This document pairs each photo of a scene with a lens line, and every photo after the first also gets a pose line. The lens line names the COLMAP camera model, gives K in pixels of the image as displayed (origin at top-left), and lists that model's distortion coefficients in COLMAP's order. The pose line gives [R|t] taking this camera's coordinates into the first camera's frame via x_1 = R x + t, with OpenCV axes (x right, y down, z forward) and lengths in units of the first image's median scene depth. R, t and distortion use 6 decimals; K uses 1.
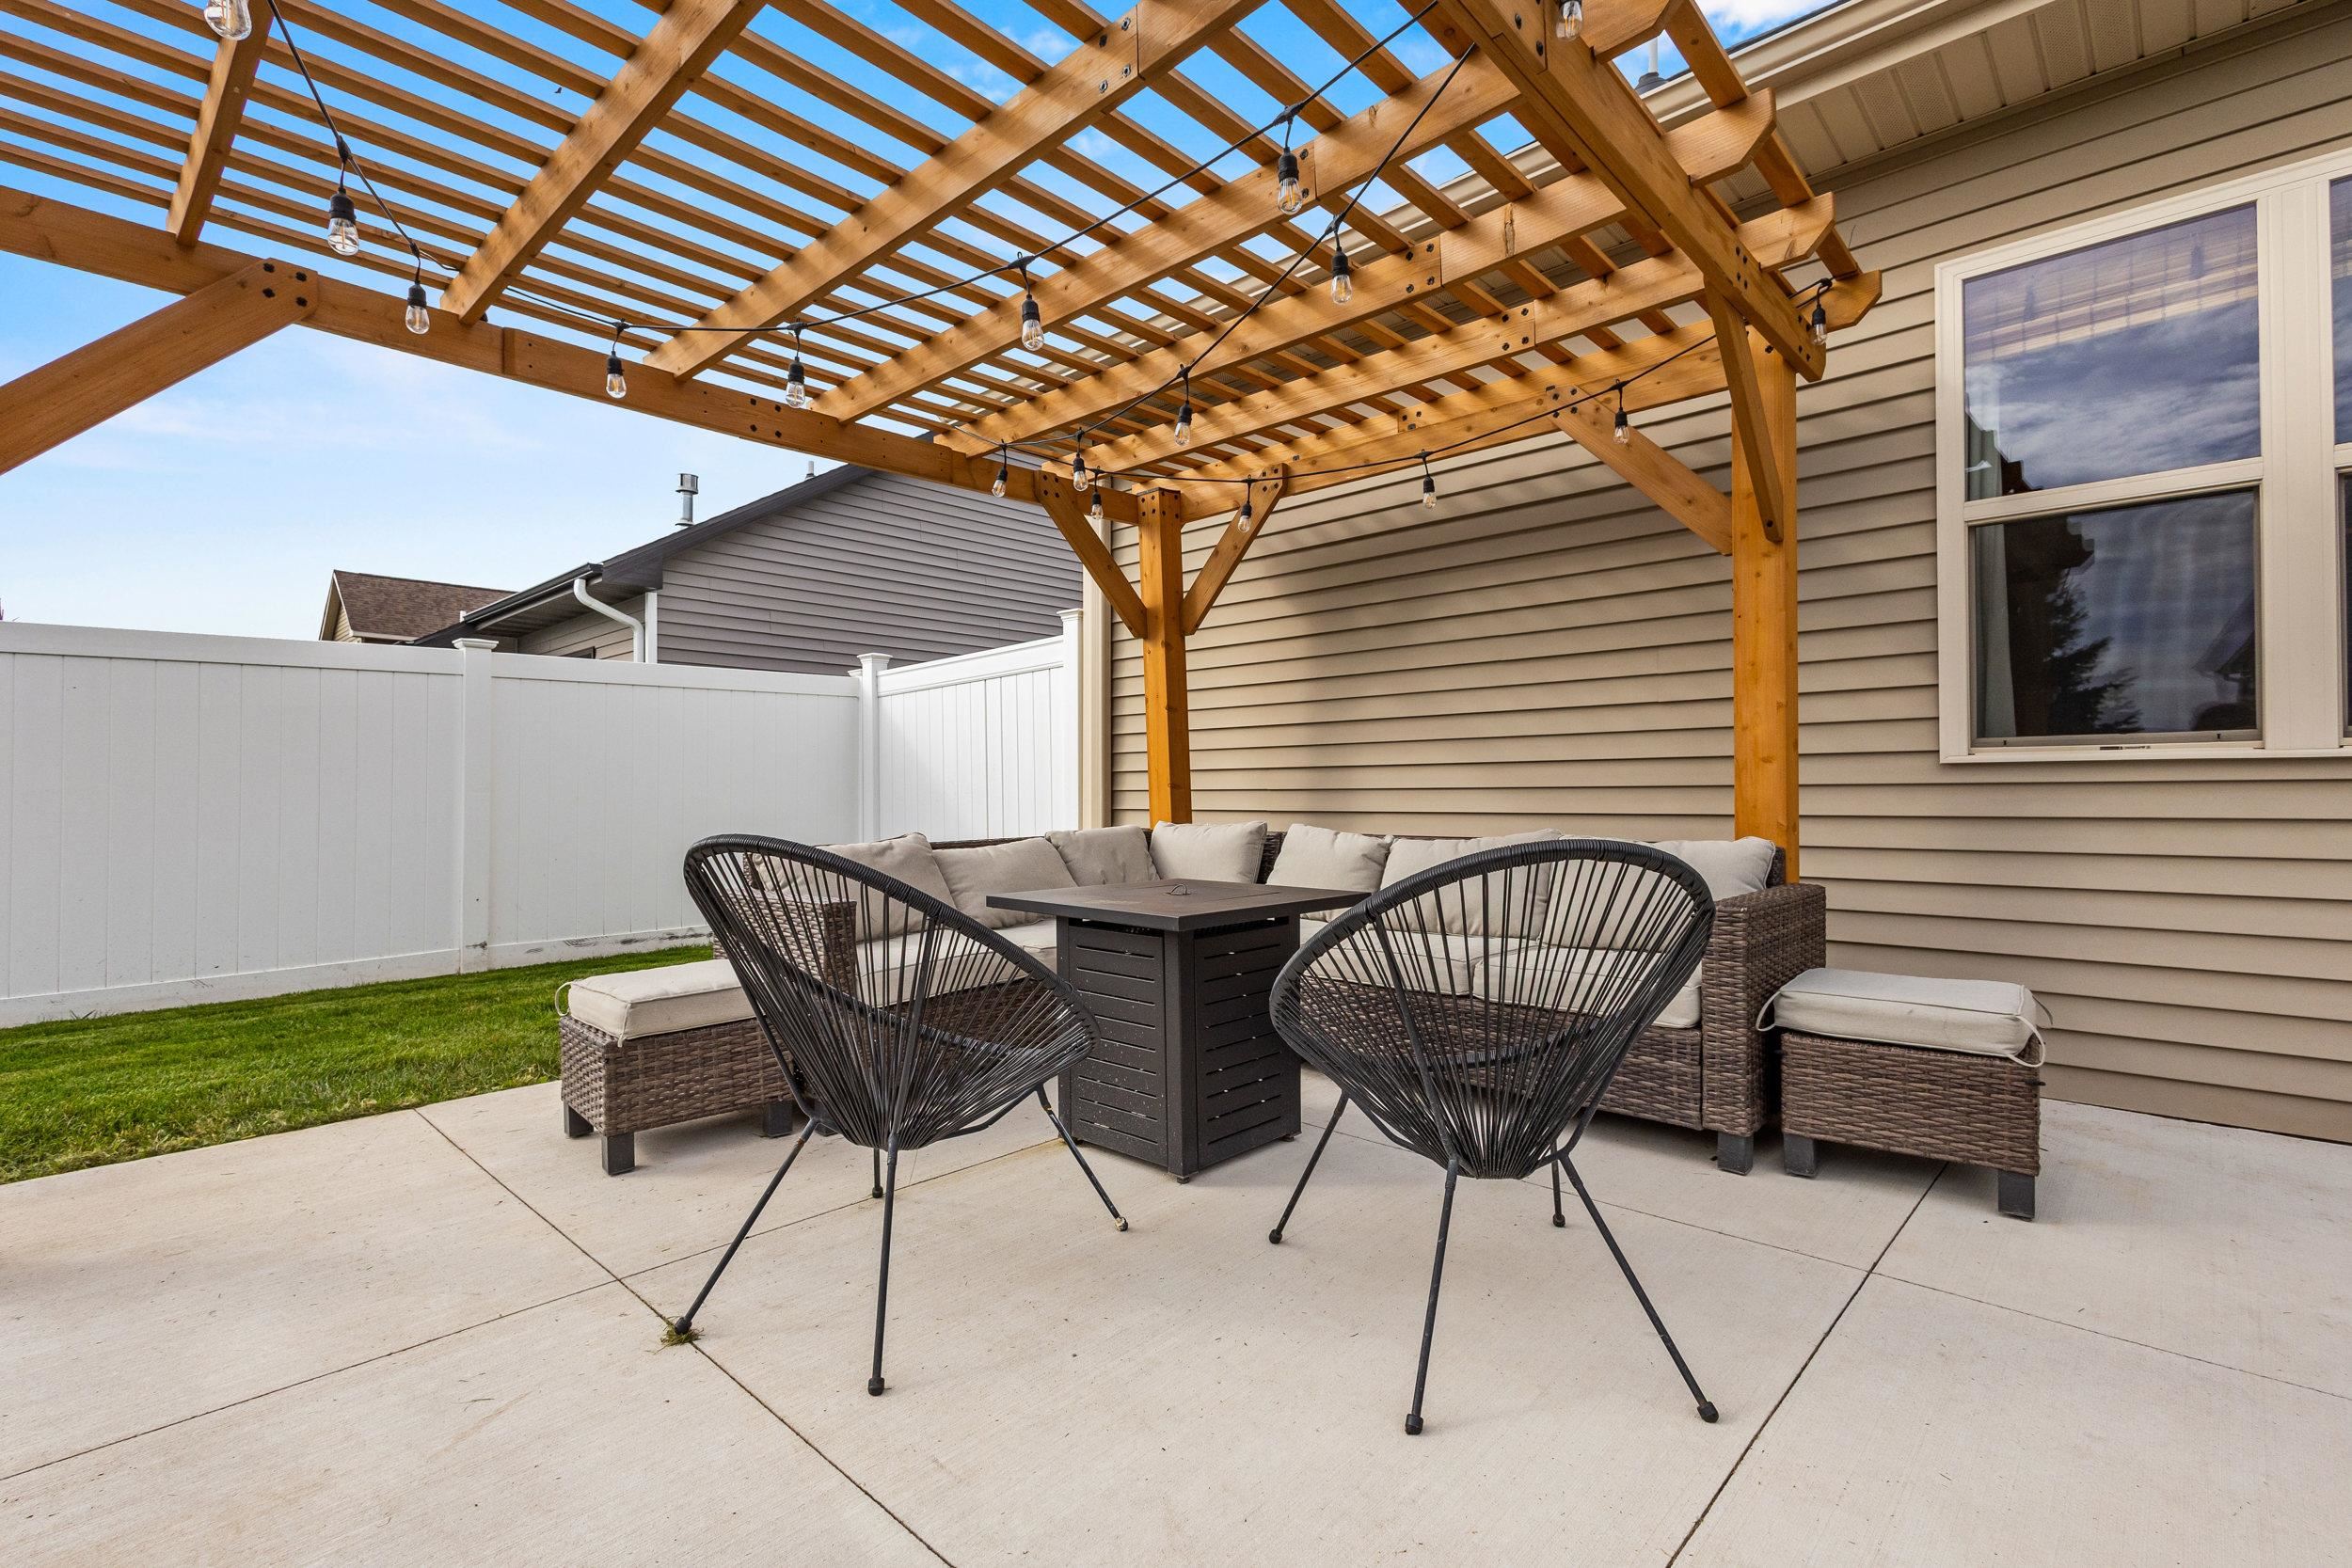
lens RADIAL K [[1076.0, 0, 1176.0], [0, 1076.0, 784.0], [0, 0, 1]] dist [0.000610, 0.000075]
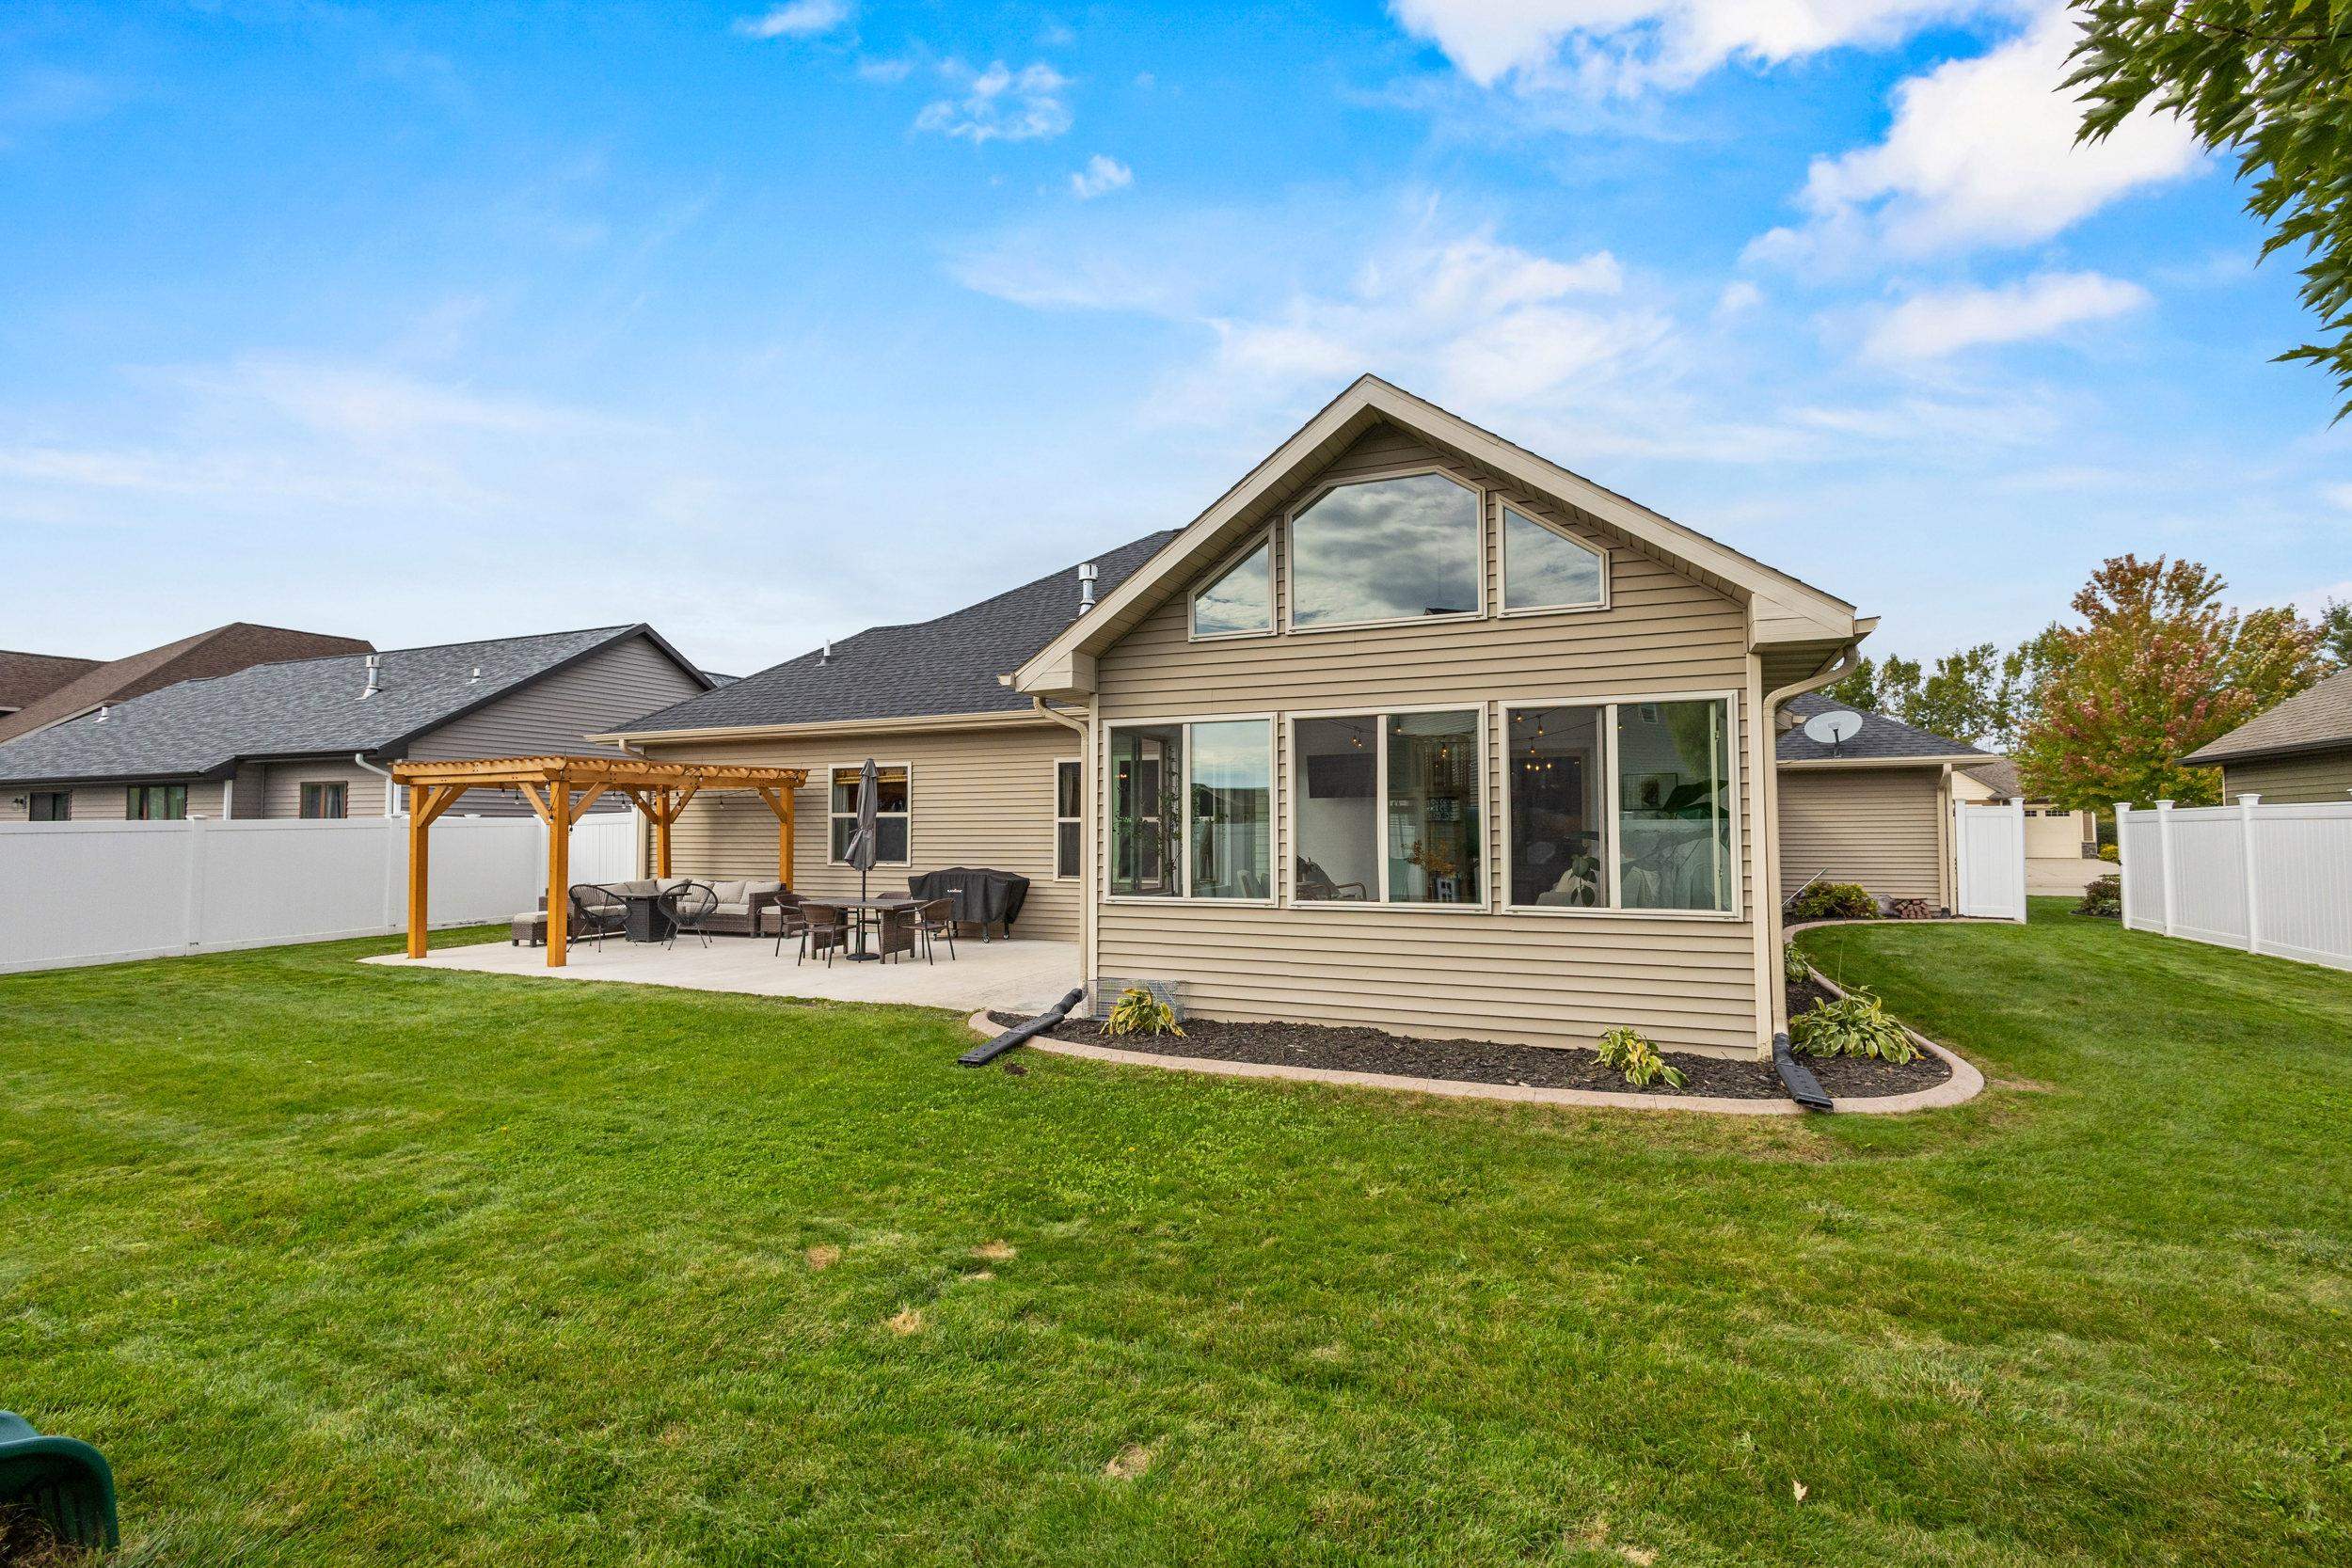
lens RADIAL K [[1076.0, 0, 1176.0], [0, 1076.0, 784.0], [0, 0, 1]] dist [0.000610, 0.000075]
pose [[0.936966, 0.011478, 0.349232, 0.317515], [-0.002175, 0.999633, -0.027019, -0.173589], [-0.349414, 0.024556, 0.936647, -2.762953]]
